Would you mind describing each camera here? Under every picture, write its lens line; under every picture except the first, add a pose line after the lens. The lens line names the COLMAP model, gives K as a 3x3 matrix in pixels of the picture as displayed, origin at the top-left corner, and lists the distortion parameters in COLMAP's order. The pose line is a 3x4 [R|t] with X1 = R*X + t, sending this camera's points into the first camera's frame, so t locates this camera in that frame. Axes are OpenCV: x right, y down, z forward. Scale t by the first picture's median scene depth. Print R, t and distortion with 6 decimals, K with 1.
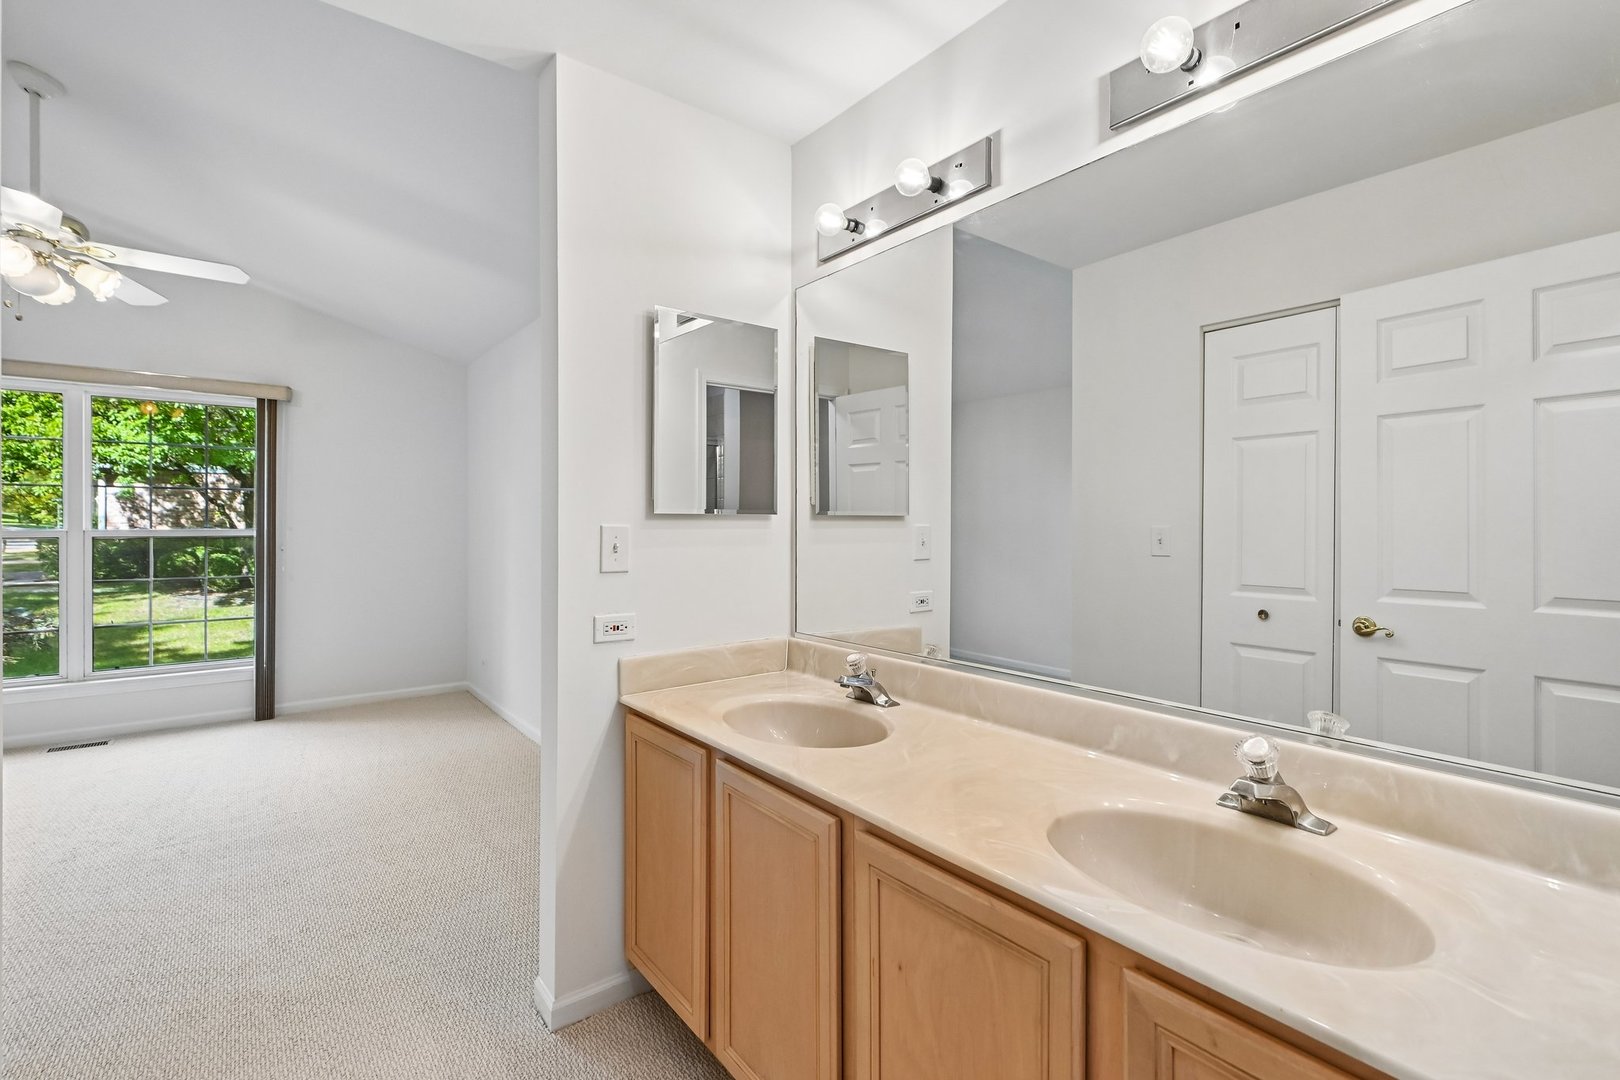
lens RADIAL K [[732.0, 0, 804.7], [0, 732.0, 515.2], [0, 0, 1]] dist [0.003370, -0.010133]
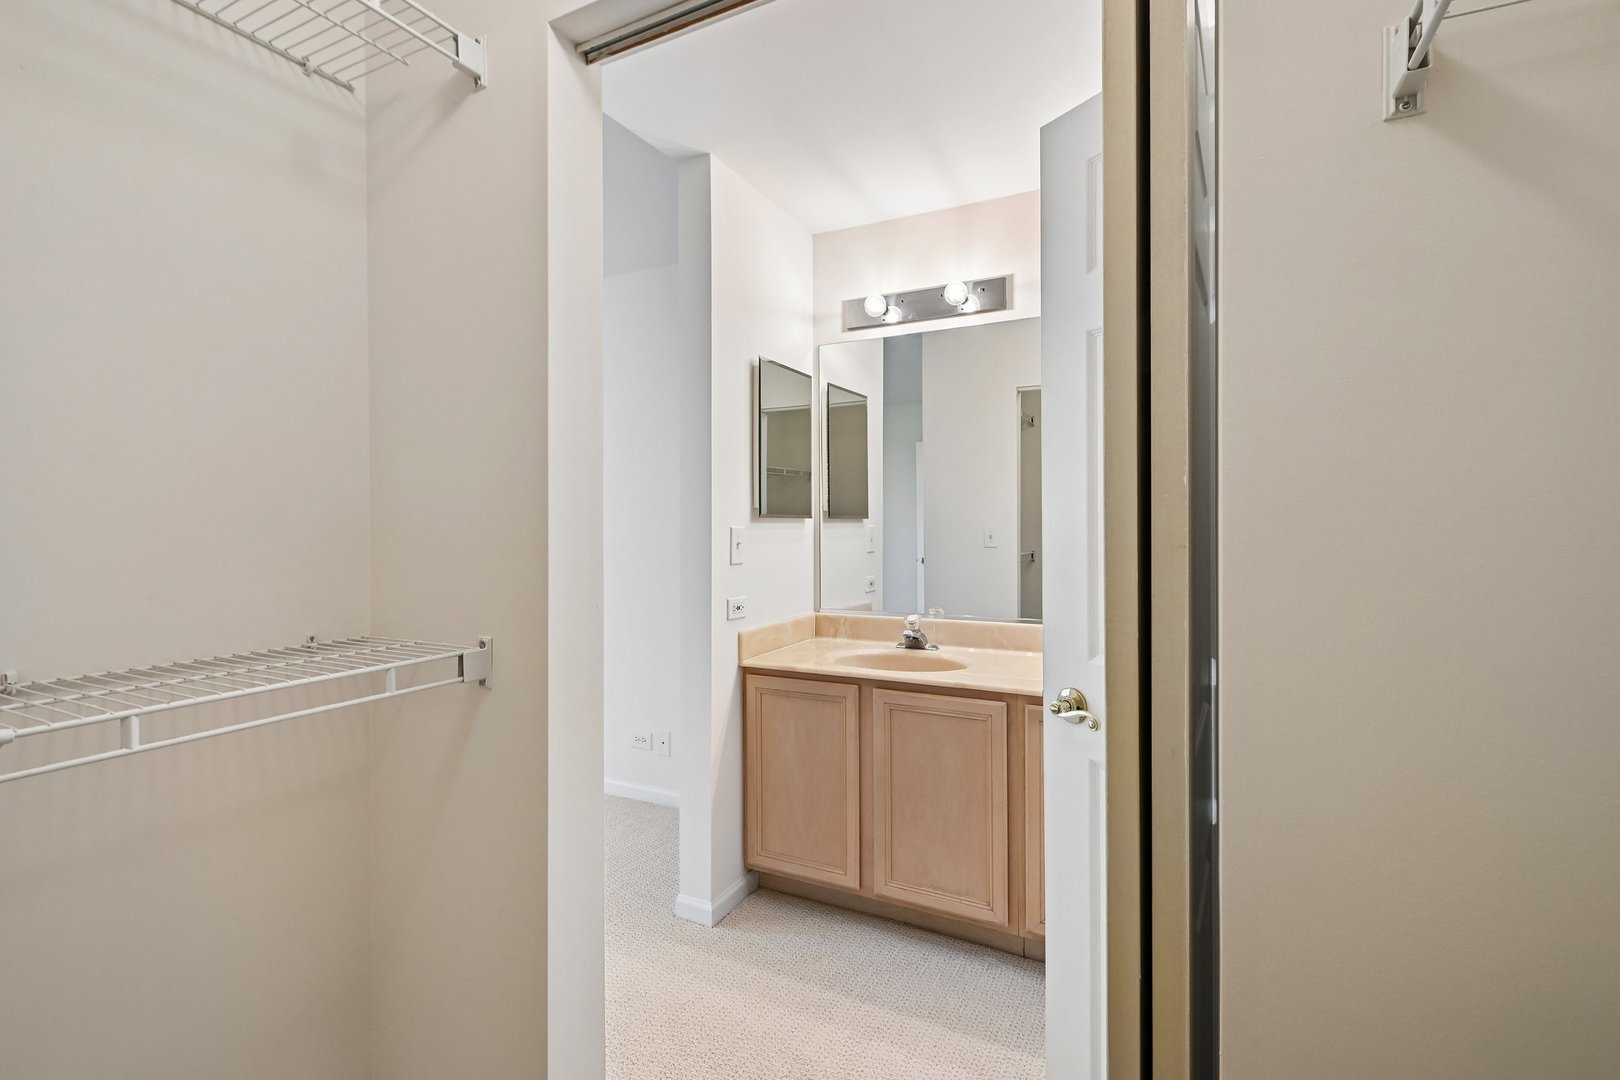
lens RADIAL K [[738.4, 0, 800.9], [0, 738.4, 517.5], [0, 0, 1]] dist [0.003358, 0.000017]
pose [[0.905875, 0.001171, 0.423543, -0.703764], [-0.002431, 0.999994, 0.002435, -0.006478], [-0.423538, -0.003236, 0.905873, -0.211581]]
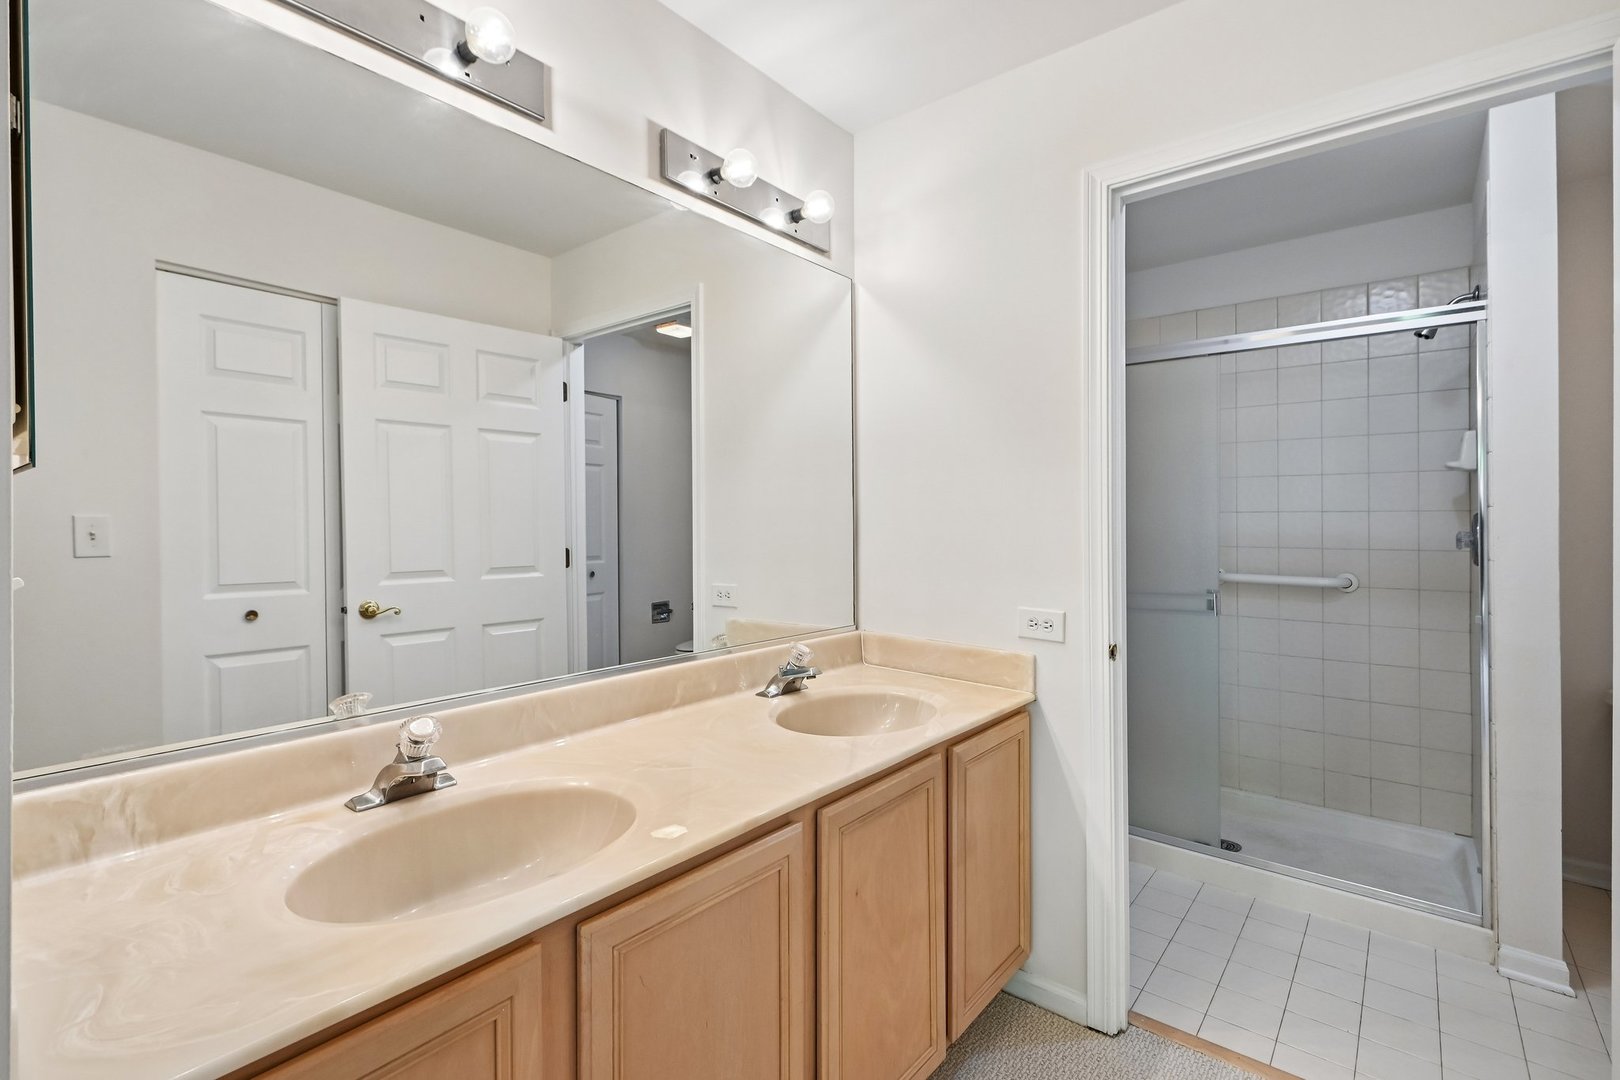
lens RADIAL K [[733.5, 0, 794.4], [0, 733.5, 515.0], [0, 0, 1]] dist [-0.000542, -0.000169]
pose [[-0.224784, 0.008904, 0.974368, -0.568064], [-0.014611, 0.999815, -0.012507, 0.019194], [-0.974299, -0.017048, -0.224613, 0.787216]]
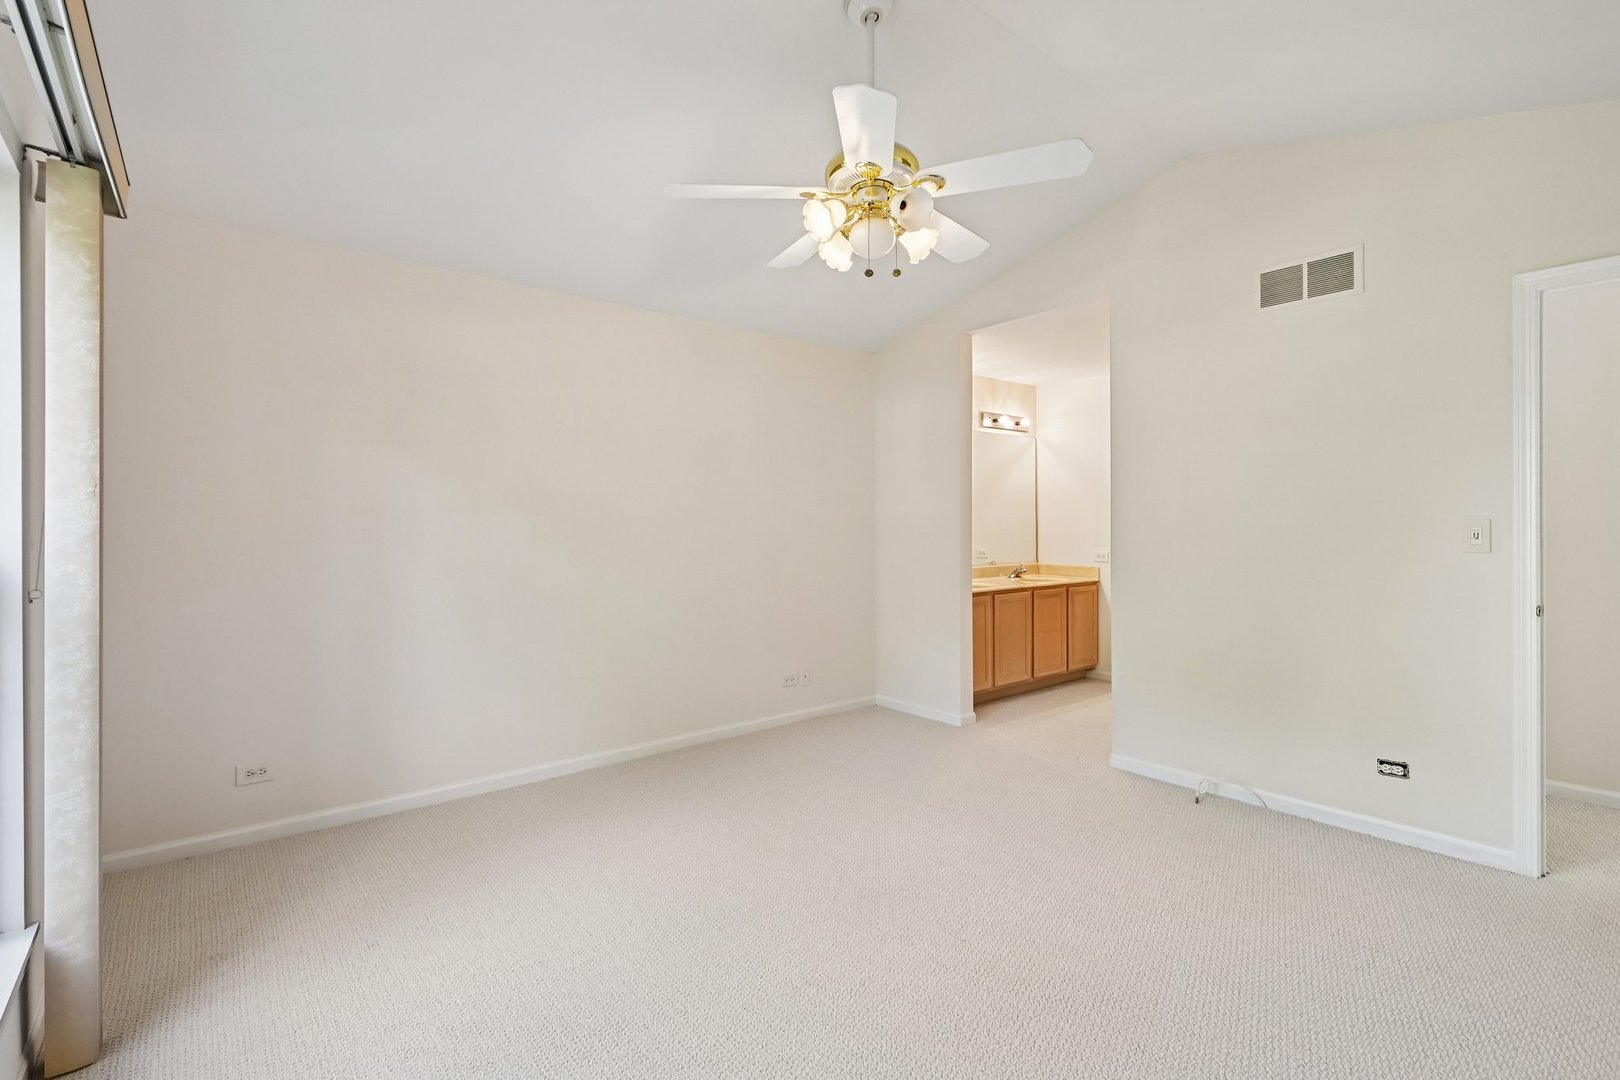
lens RADIAL K [[738.4, 0, 800.9], [0, 738.4, 517.5], [0, 0, 1]] dist [0.003358, 0.000017]
pose [[-0.039395, 0.007188, 0.999198, -2.656801], [-0.013759, 0.999875, -0.007735, 0.027570], [-0.999129, -0.014052, -0.039291, 1.592823]]
